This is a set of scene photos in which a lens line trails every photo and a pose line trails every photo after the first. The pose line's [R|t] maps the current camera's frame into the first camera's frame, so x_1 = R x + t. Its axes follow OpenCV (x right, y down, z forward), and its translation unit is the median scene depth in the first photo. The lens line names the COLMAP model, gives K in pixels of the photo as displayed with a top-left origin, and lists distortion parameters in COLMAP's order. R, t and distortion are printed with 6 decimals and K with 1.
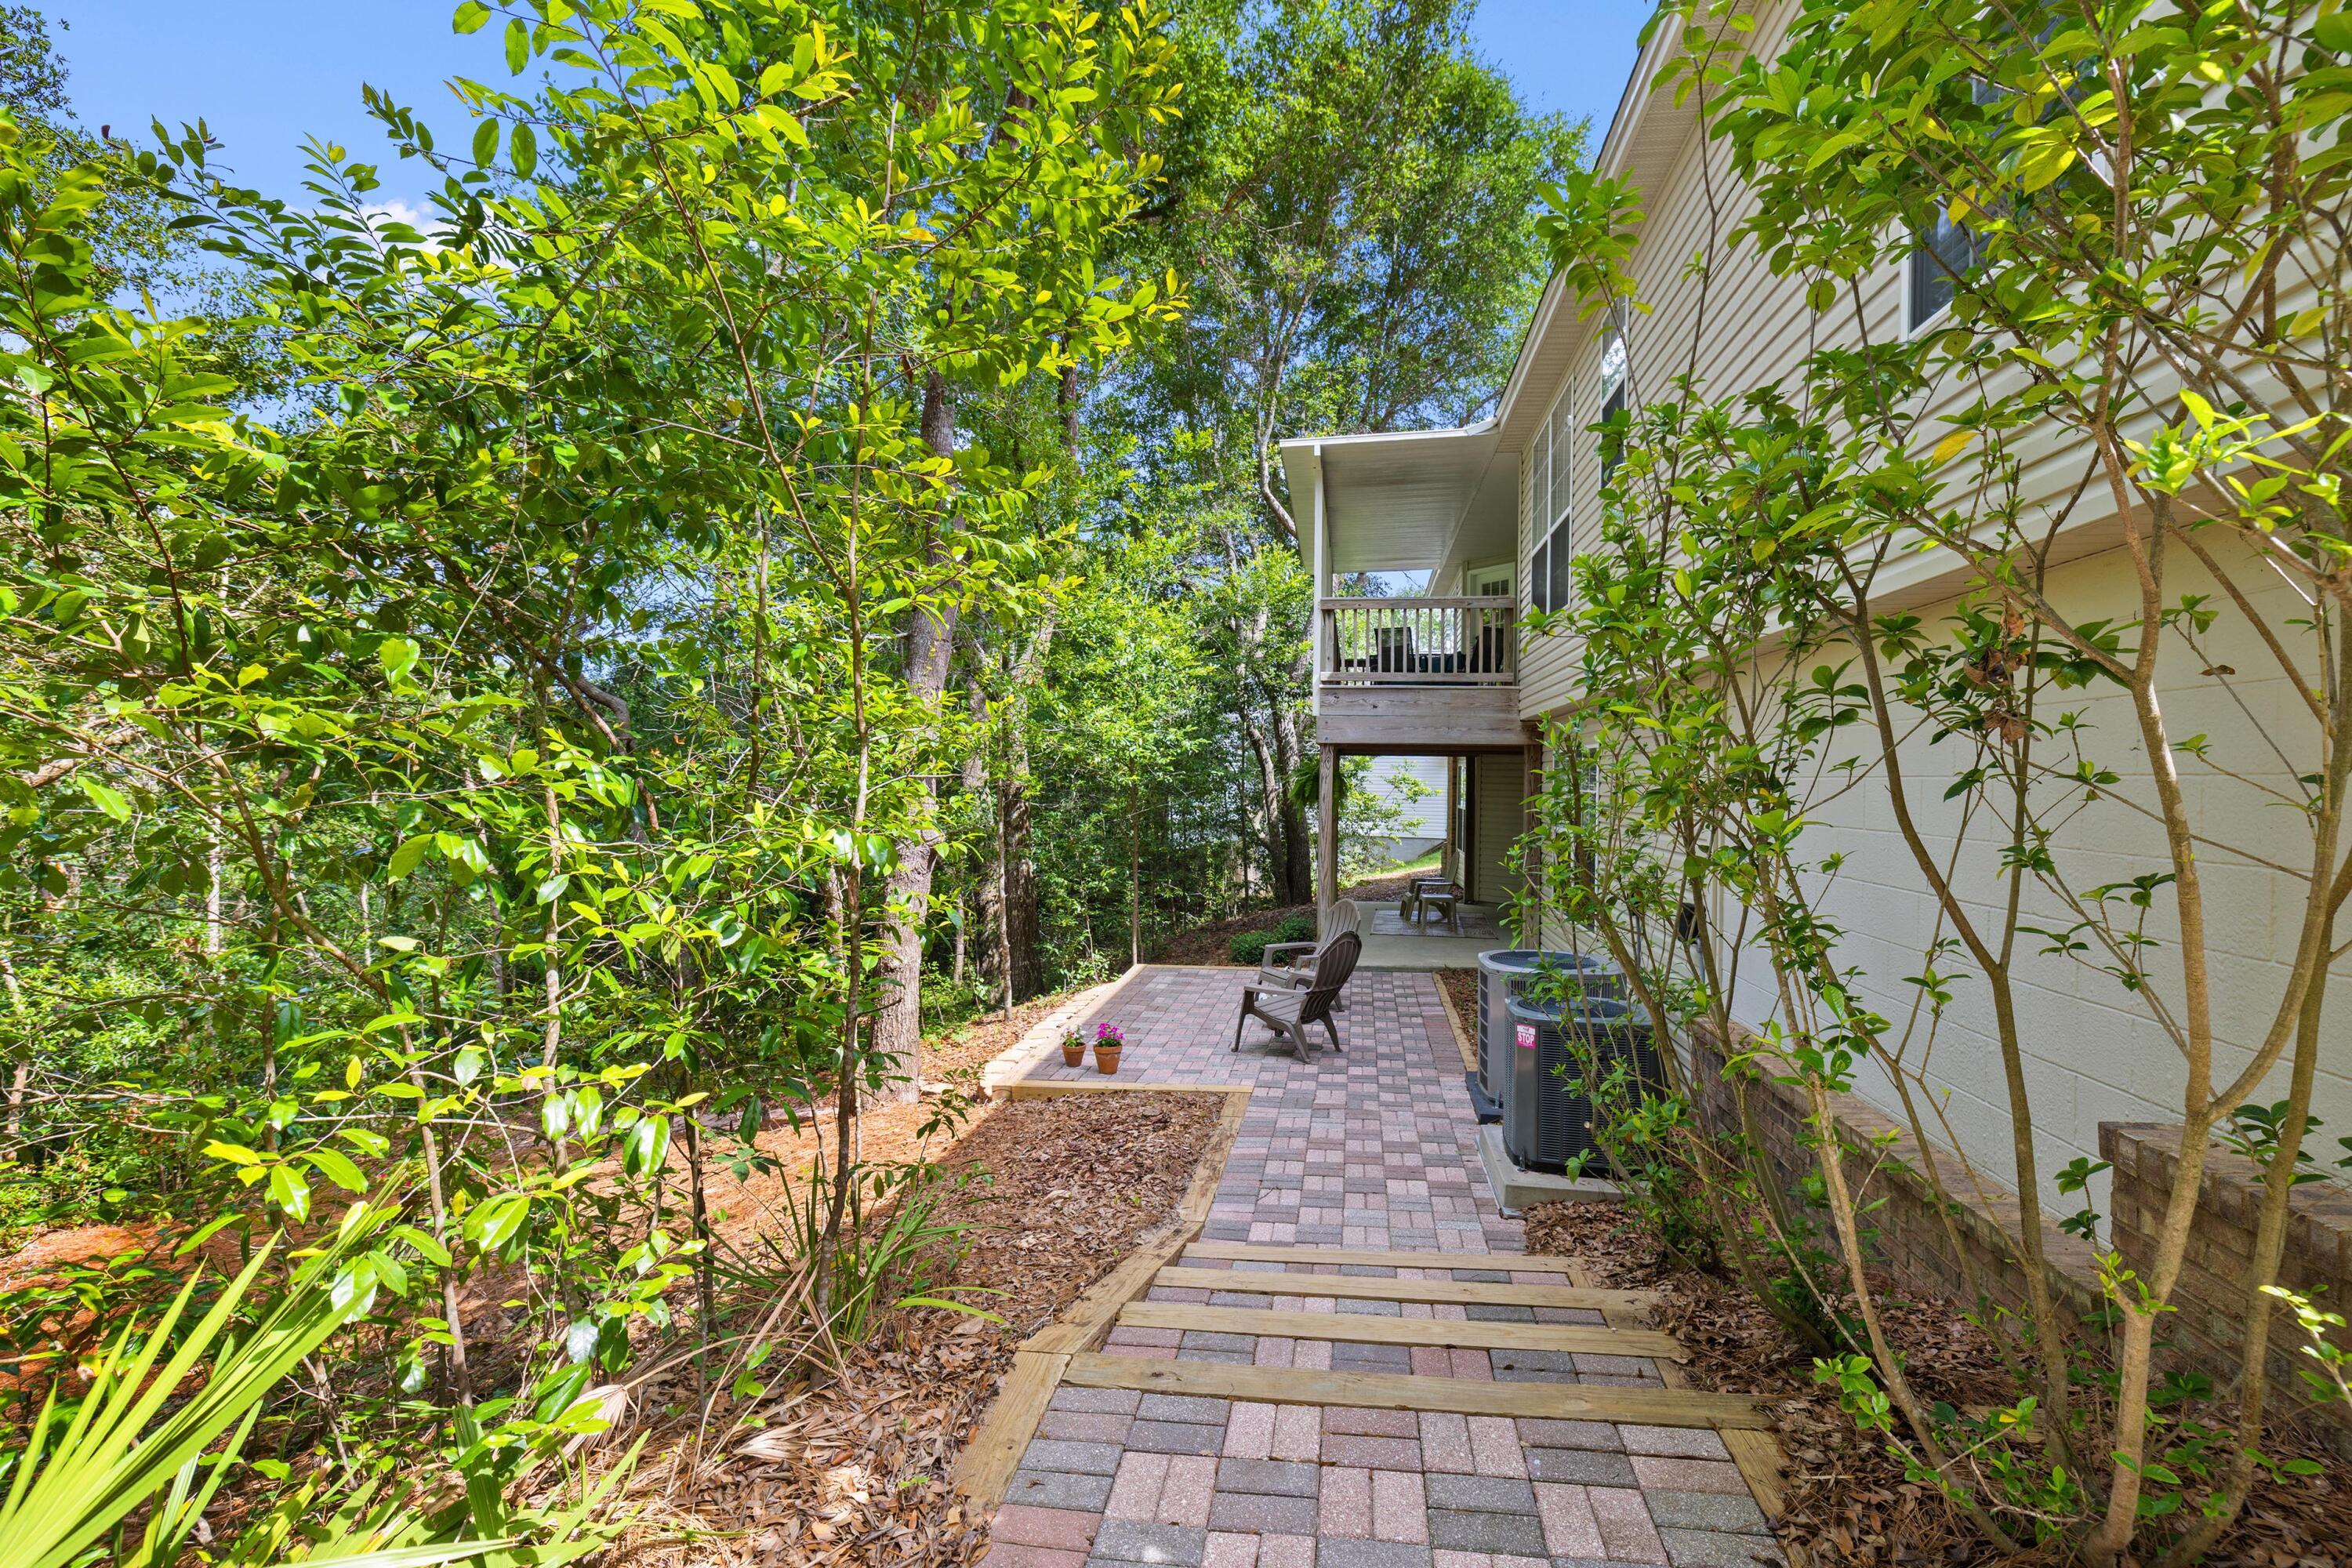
lens RADIAL K [[1064.7, 0, 1176.0], [0, 1064.7, 784.0], [0, 0, 1]] dist [0.001080, 0.000070]
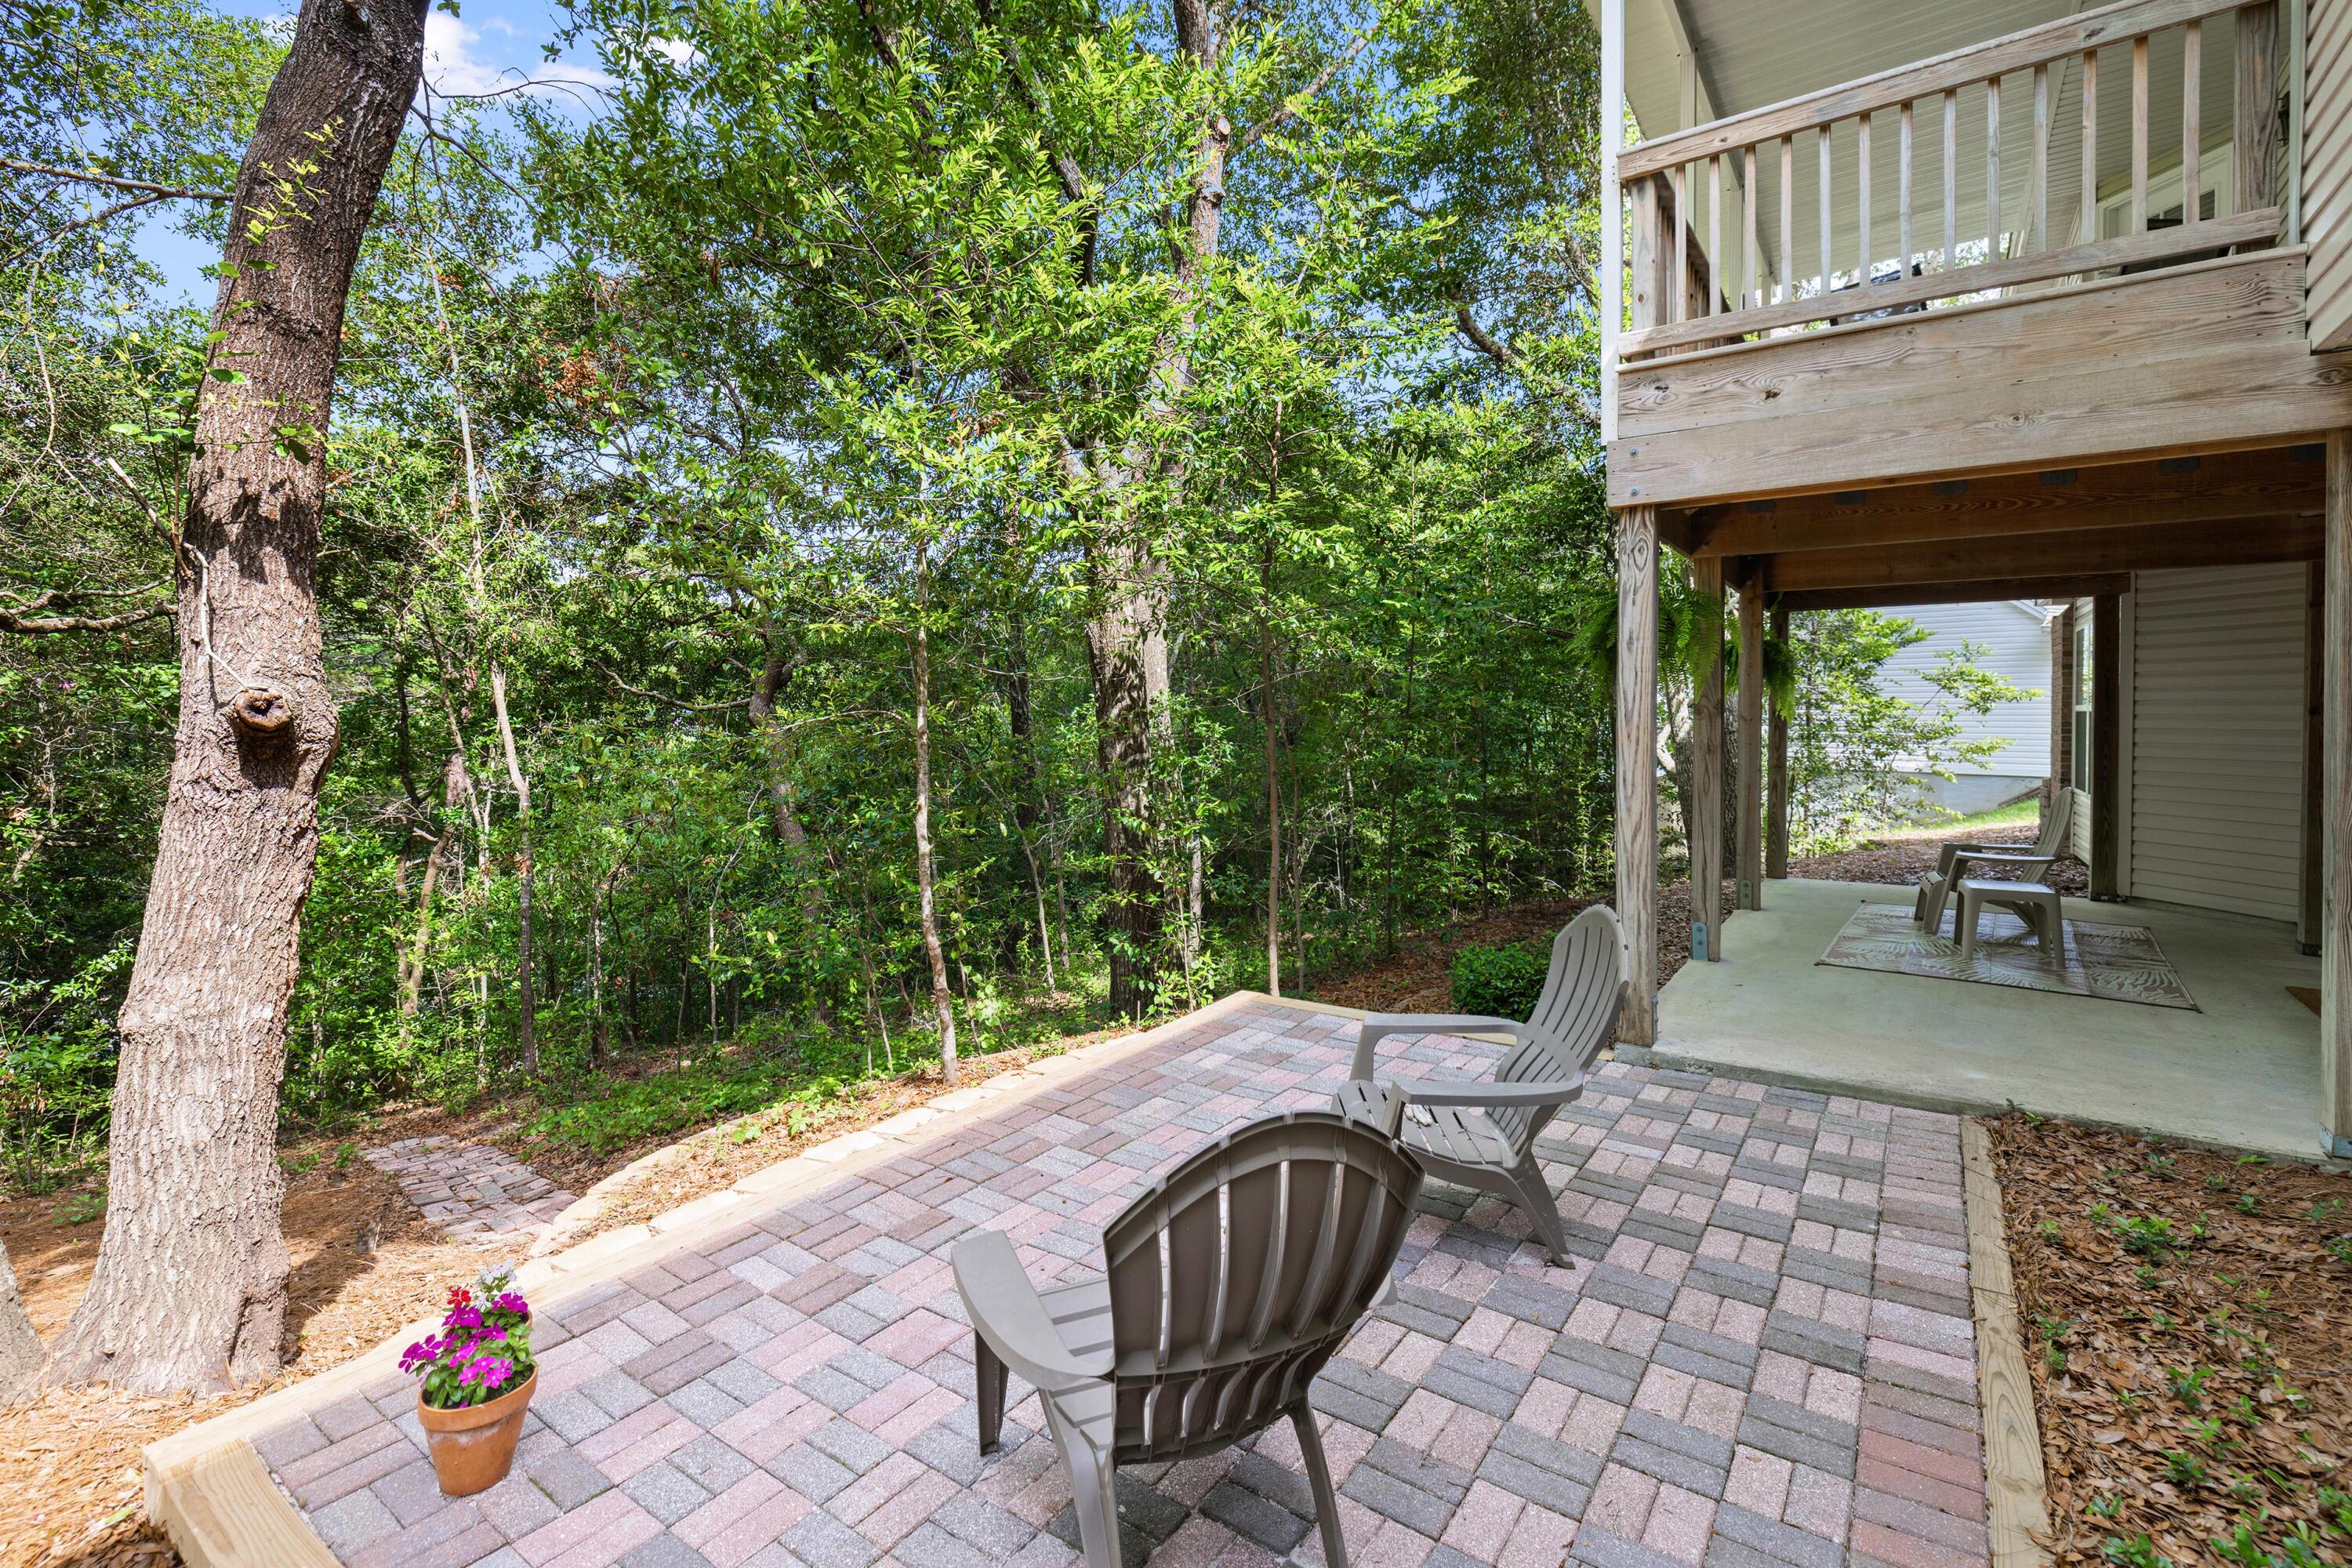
lens RADIAL K [[1063.5, 0, 1139.2], [0, 1063.5, 726.7], [0, 0, 1]] dist [0.001156, 0.000026]
pose [[0.891280, -0.003545, -0.453440, 0.232381], [0.005033, 0.999985, 0.002073, 0.067226], [0.453426, -0.004130, 0.891284, 0.819940]]
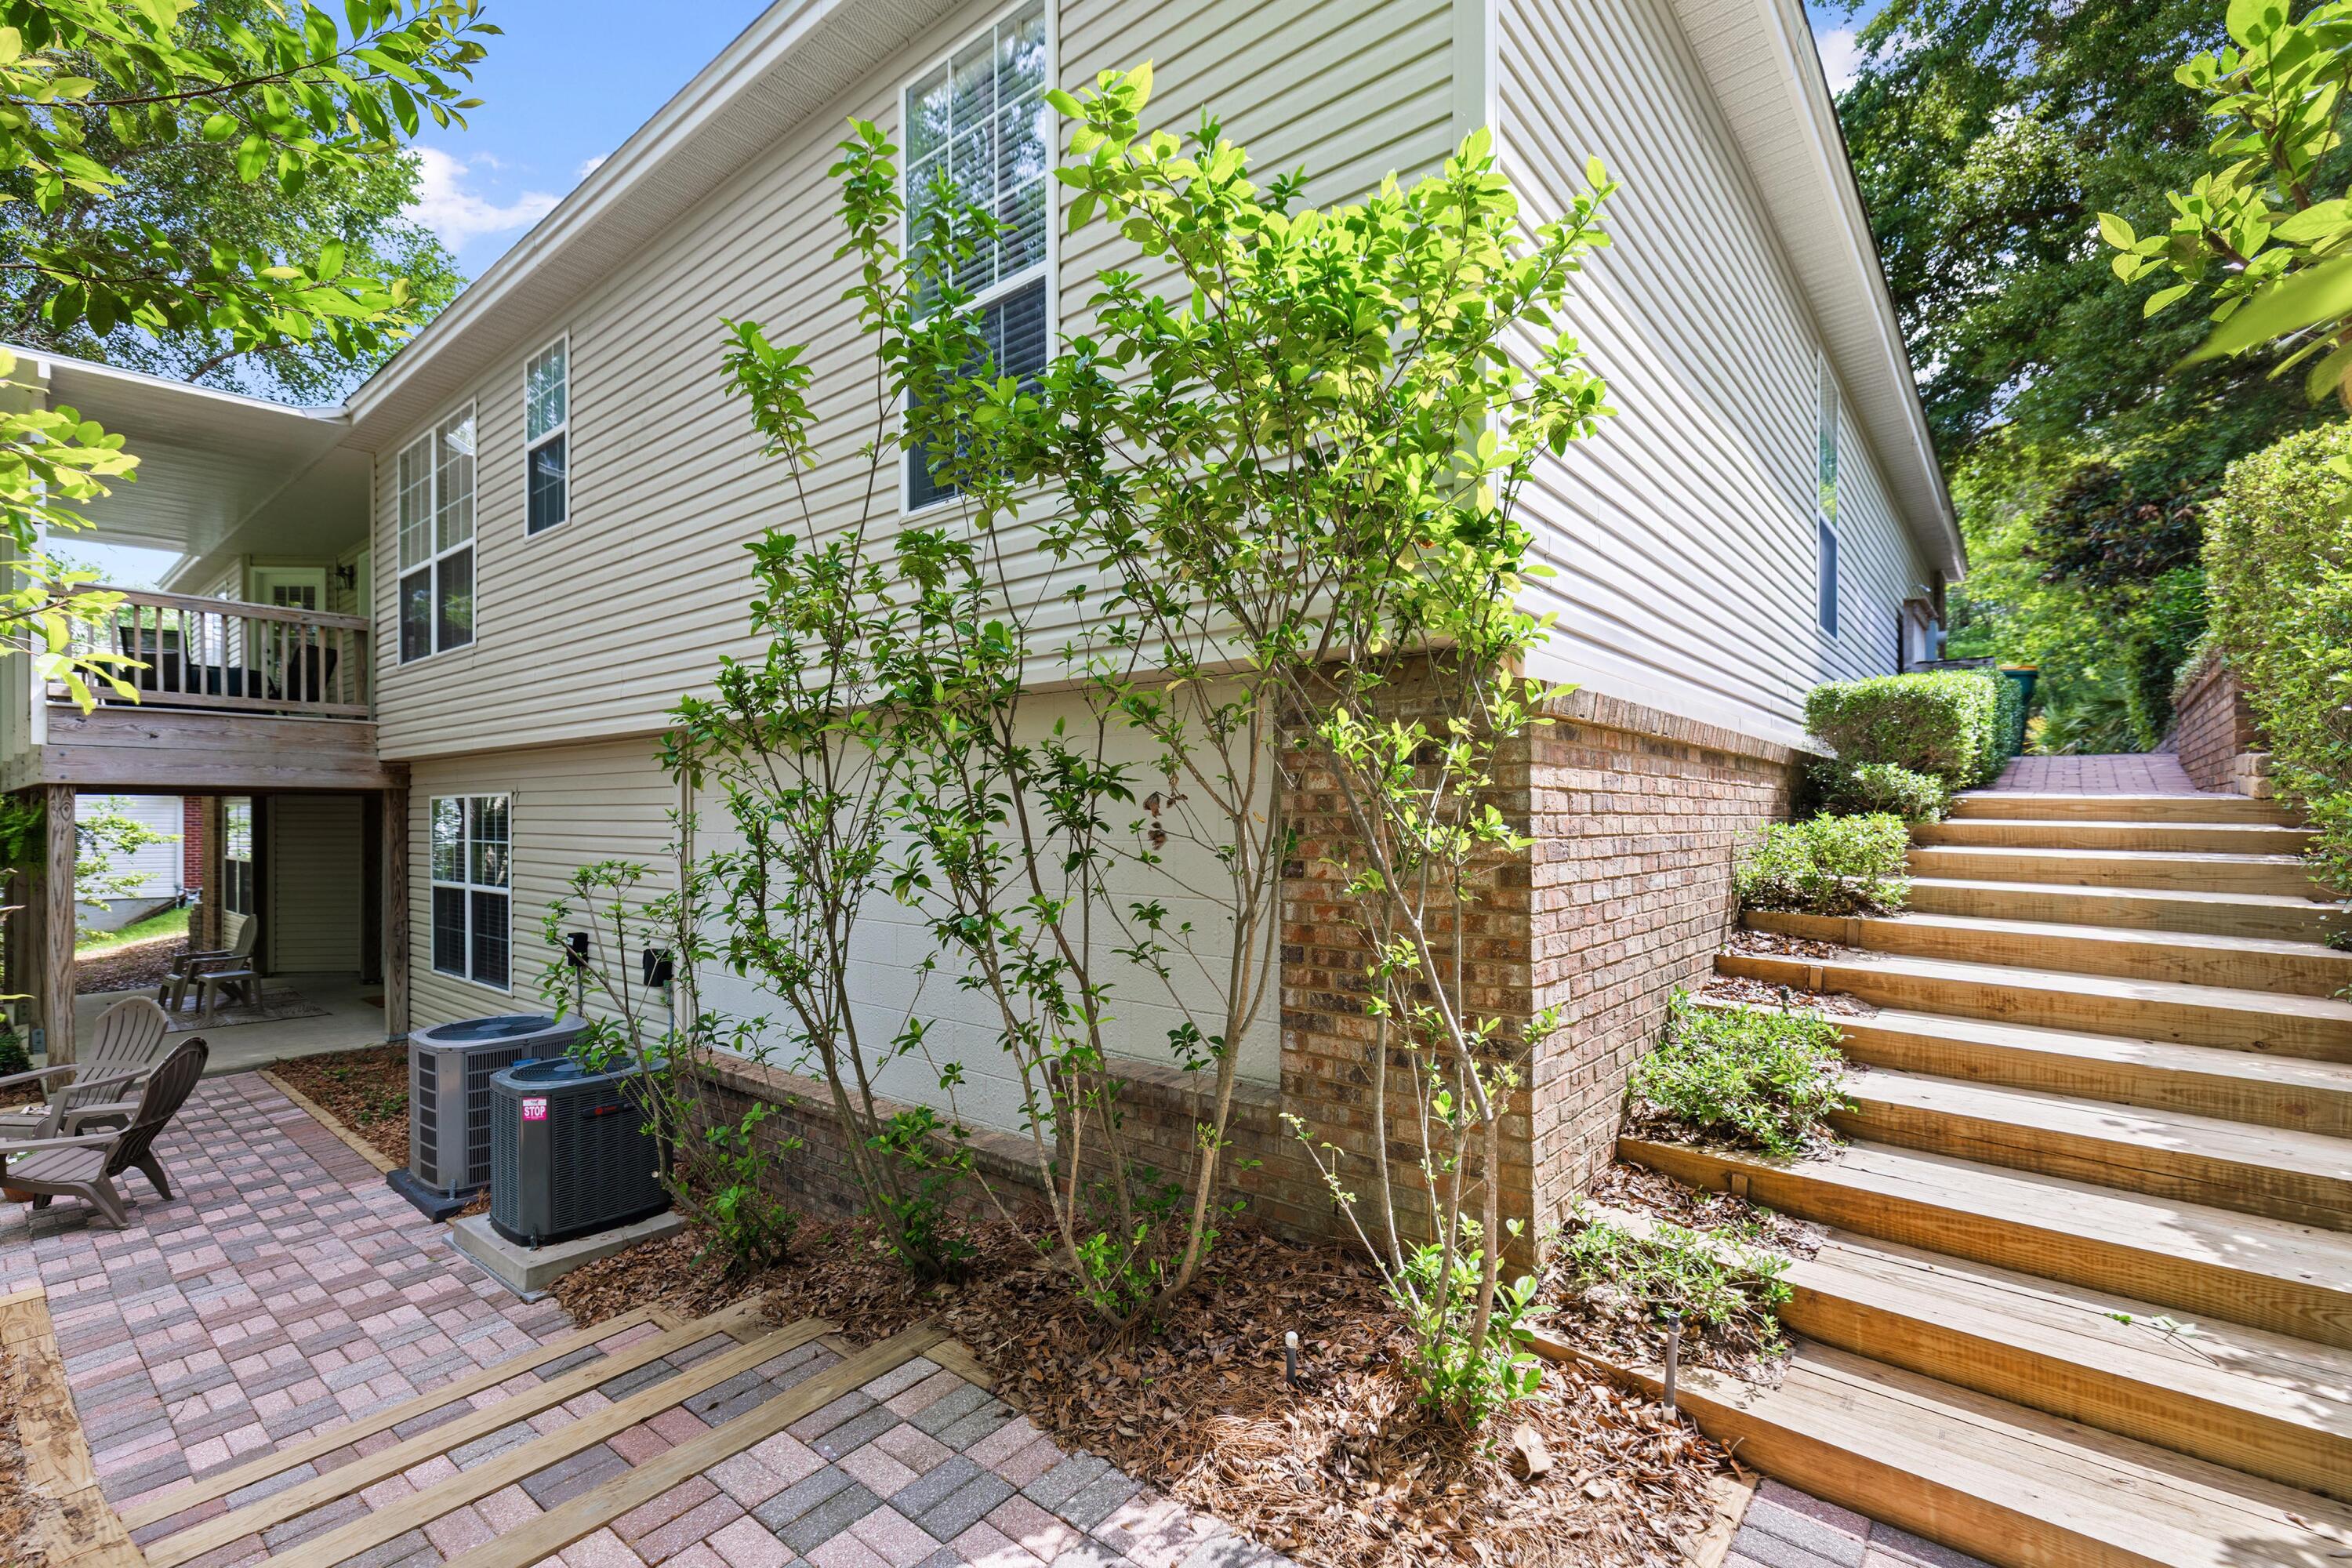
lens RADIAL K [[1047.8, 0, 1138.8], [0, 1047.8, 815.9], [0, 0, 1]] dist [-0.000111, -0.000625]
pose [[0.516505, -0.015342, 0.856147, -0.129510], [0.013566, 0.999861, 0.009734, -0.019986], [-0.856177, 0.006587, 0.516641, 0.026903]]
